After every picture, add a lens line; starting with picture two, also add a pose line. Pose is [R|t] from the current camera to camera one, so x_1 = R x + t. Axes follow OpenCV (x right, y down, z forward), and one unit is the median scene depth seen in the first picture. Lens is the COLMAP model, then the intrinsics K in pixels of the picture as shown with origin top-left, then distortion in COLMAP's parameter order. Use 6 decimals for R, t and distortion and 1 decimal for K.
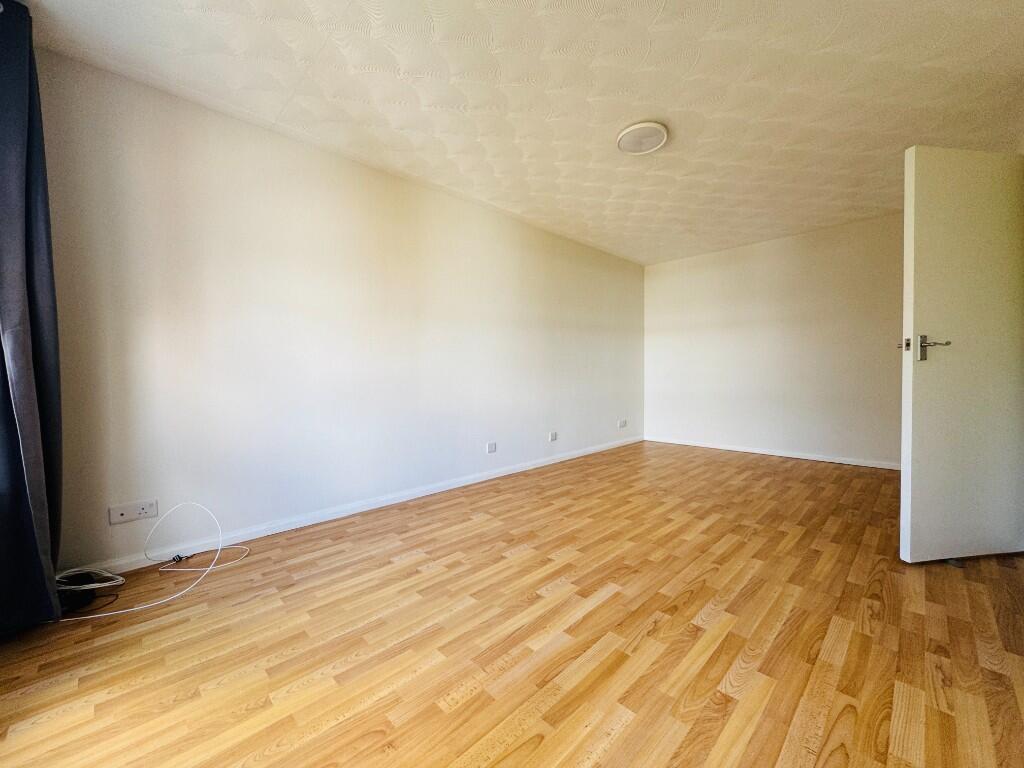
lens RADIAL K [[400.6, 0, 508.9], [0, 400.6, 419.6], [0, 0, 1]] dist [-0.001252, 0.000091]
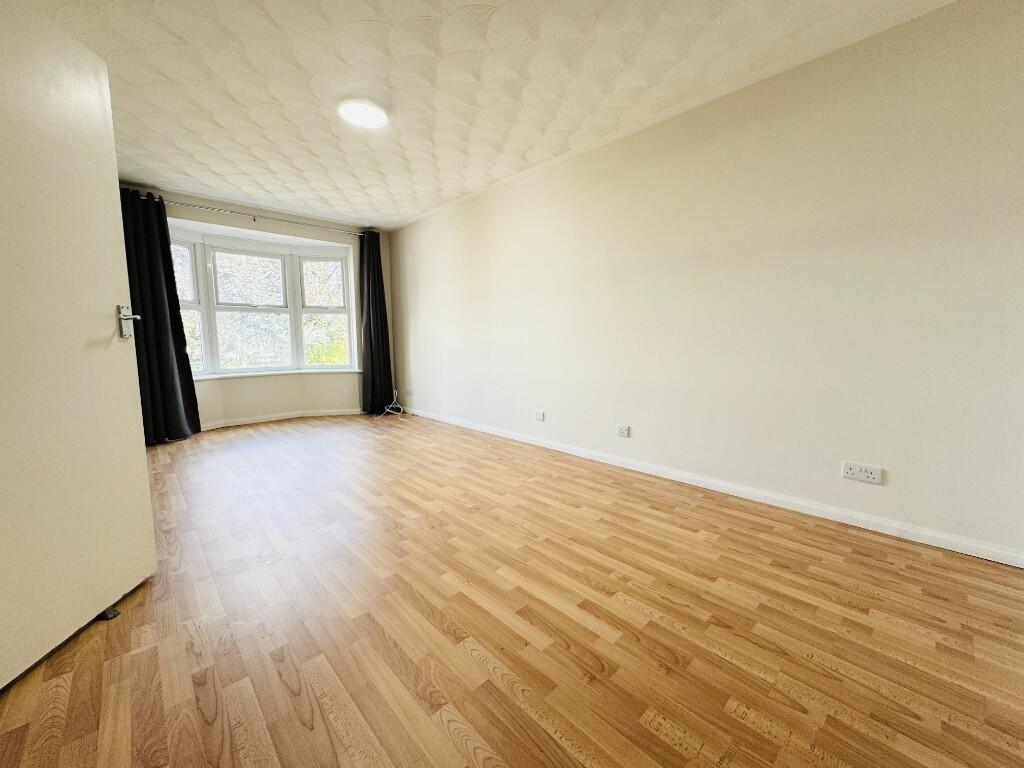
lens RADIAL K [[408.4, 0, 512.0], [0, 408.4, 384.0], [0, 0, 1]] dist [-0.006595, 0.001098]
pose [[-0.014968, 0.115696, -0.993172, 1.042168], [-0.112266, 0.986808, 0.116647, -0.128205], [0.993565, 0.113245, -0.001782, 0.999484]]
